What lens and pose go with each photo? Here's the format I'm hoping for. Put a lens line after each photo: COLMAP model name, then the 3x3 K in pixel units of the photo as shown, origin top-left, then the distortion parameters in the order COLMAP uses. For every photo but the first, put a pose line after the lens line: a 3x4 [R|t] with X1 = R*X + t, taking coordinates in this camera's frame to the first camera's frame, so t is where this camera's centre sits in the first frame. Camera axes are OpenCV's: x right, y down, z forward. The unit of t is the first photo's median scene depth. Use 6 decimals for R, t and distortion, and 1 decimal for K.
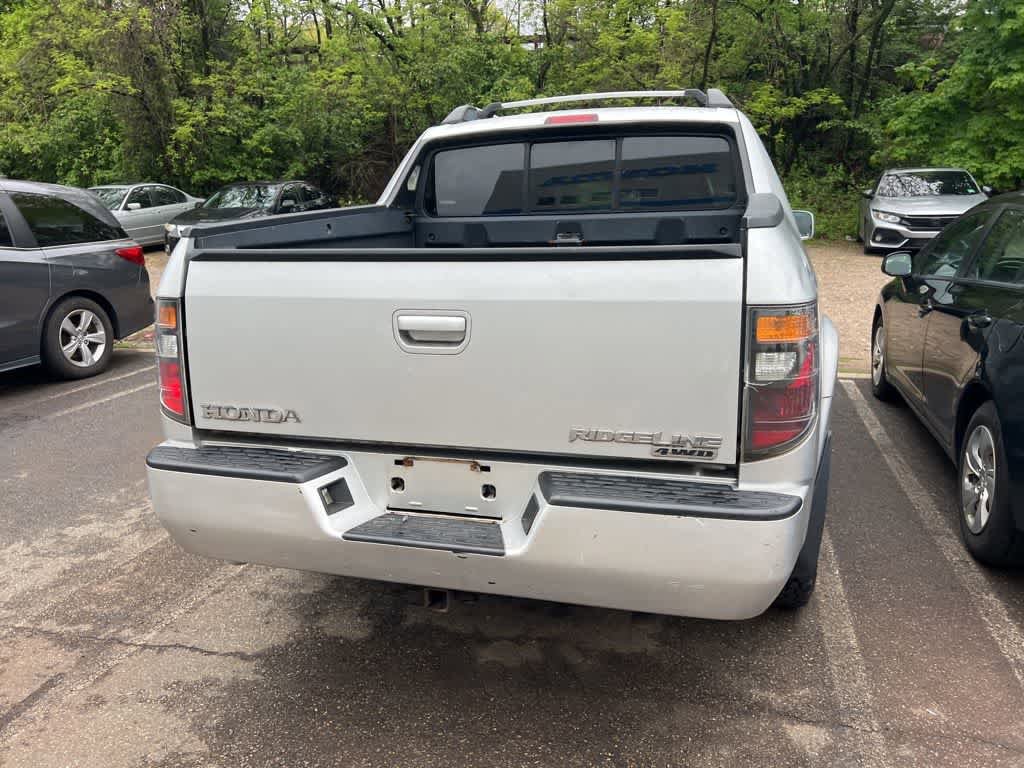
lens RADIAL K [[768.6, 0, 505.3], [0, 768.6, 389.6], [0, 0, 1]] dist [0.051346, -0.054227]
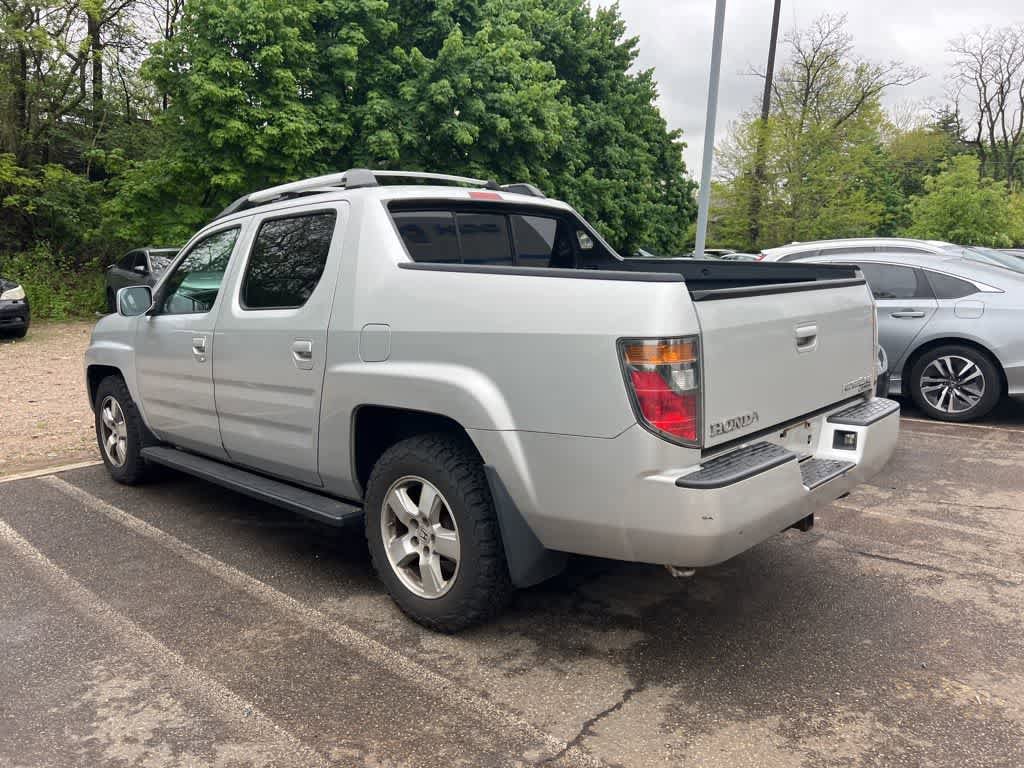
lens RADIAL K [[768.6, 0, 504.9], [0, 768.6, 378.1], [0, 0, 1]] dist [0.051346, -0.054227]
pose [[0.460429, -0.116247, 0.880052, -1.204380], [0.216705, 0.976113, 0.015559, -0.104182], [-0.860839, 0.183548, 0.474622, 0.560816]]
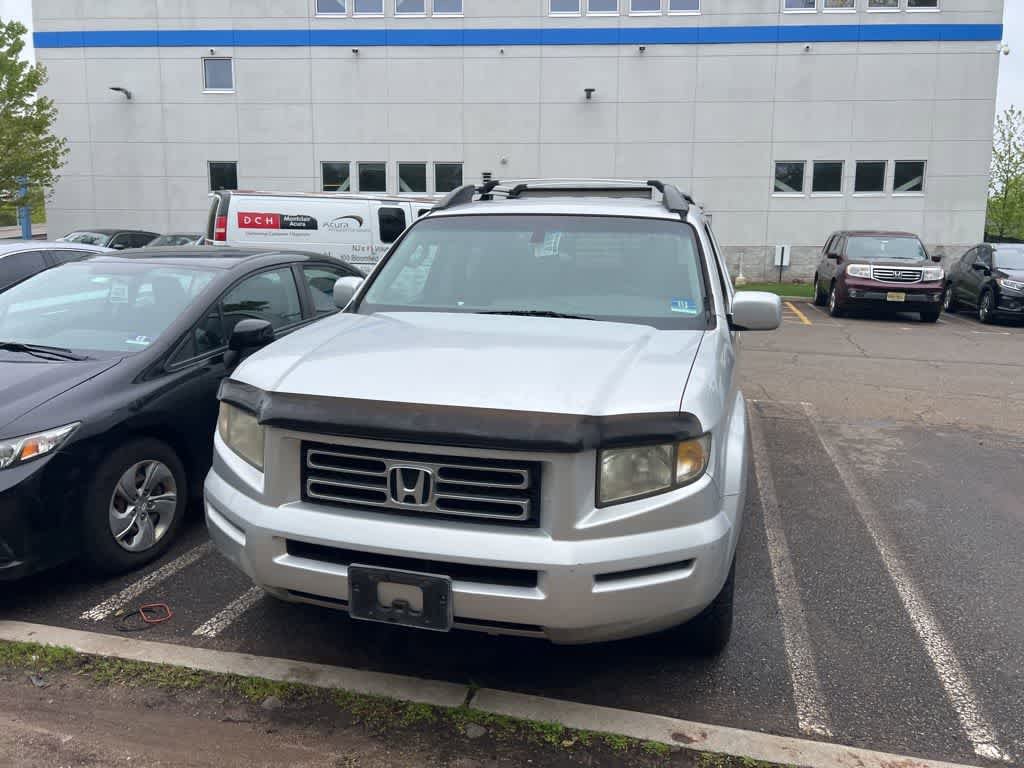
lens RADIAL K [[768.6, 0, 520.7], [0, 768.6, 390.1], [0, 0, 1]] dist [0.051346, -0.054227]
pose [[-0.999430, 0.012818, -0.031236, 0.389762], [-0.001447, 0.908029, 0.418906, -0.850221], [0.033733, 0.418712, -0.907492, 3.287727]]
